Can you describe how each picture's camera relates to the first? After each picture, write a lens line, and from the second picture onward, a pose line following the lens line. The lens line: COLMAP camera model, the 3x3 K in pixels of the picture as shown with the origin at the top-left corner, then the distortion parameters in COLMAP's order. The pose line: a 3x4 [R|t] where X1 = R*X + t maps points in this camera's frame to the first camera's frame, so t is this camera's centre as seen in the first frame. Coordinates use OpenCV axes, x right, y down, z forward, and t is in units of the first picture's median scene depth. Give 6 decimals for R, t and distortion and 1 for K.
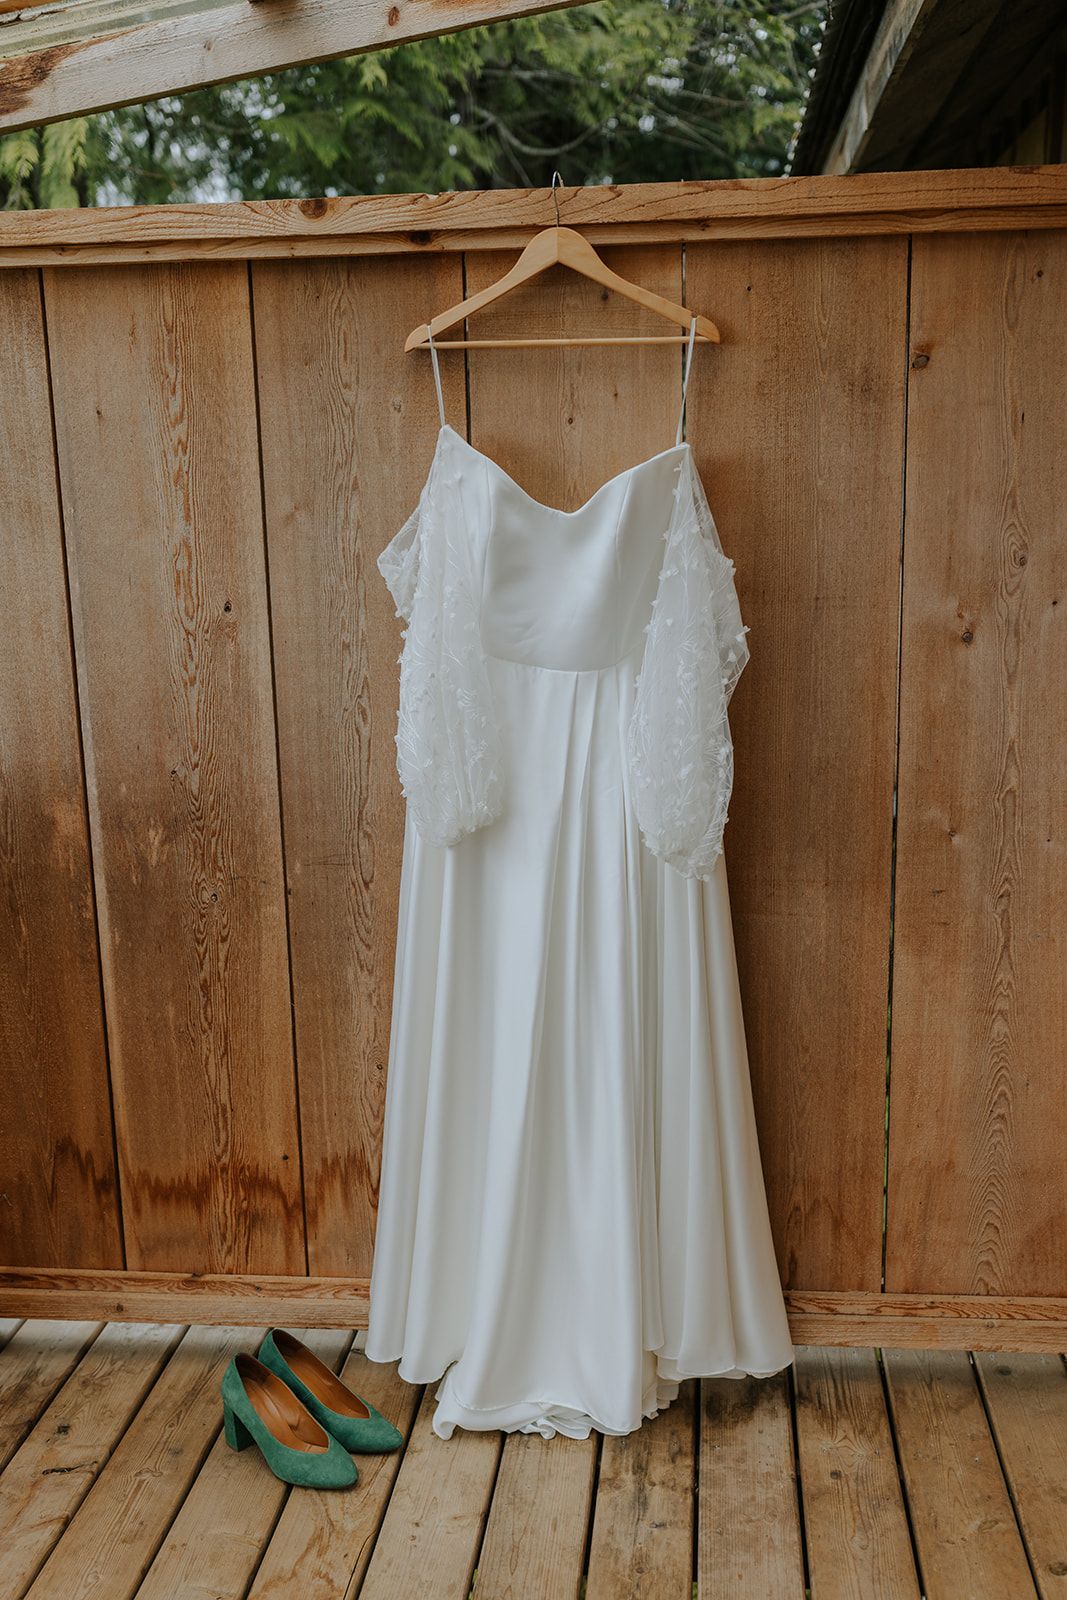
lens RADIAL K [[1559.6, 0, 536.0], [0, 1559.6, 808.6], [0, 0, 1]] dist [-0.008142, 0.000000]
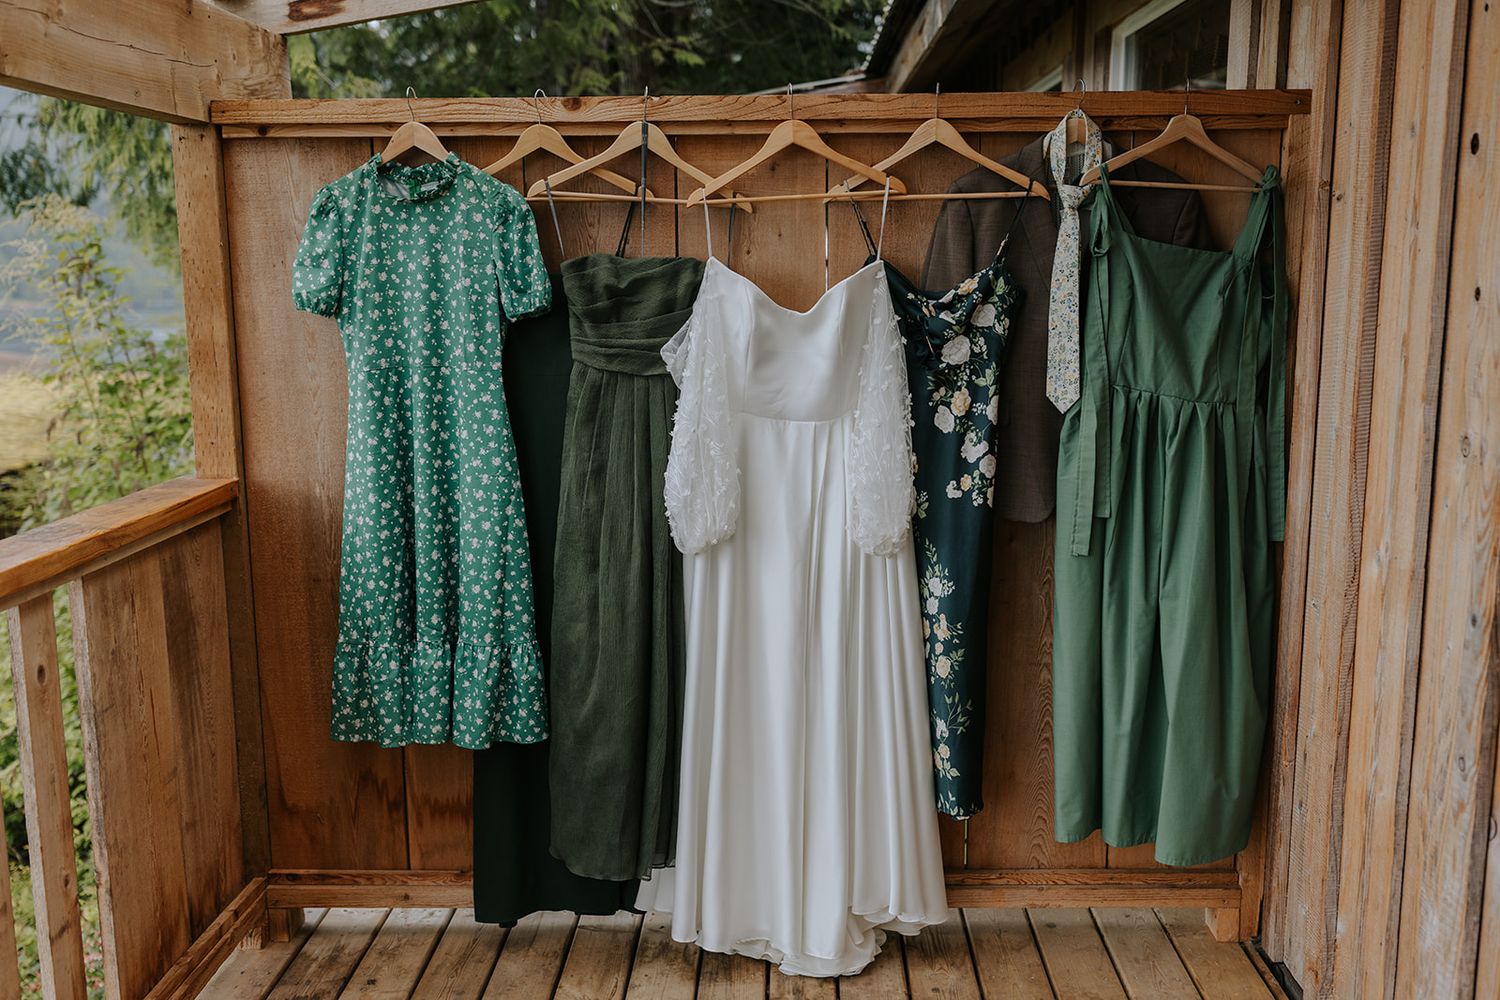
lens RADIAL K [[1462.1, 0, 748.6], [0, 1462.1, 497.4], [0, 0, 1]] dist [-0.008142, 0.000000]
pose [[0.996187, 0.002493, 0.087206, -0.086533], [0.001754, 0.998817, -0.048591, 0.039248], [-0.087224, 0.048559, 0.995005, -0.304178]]
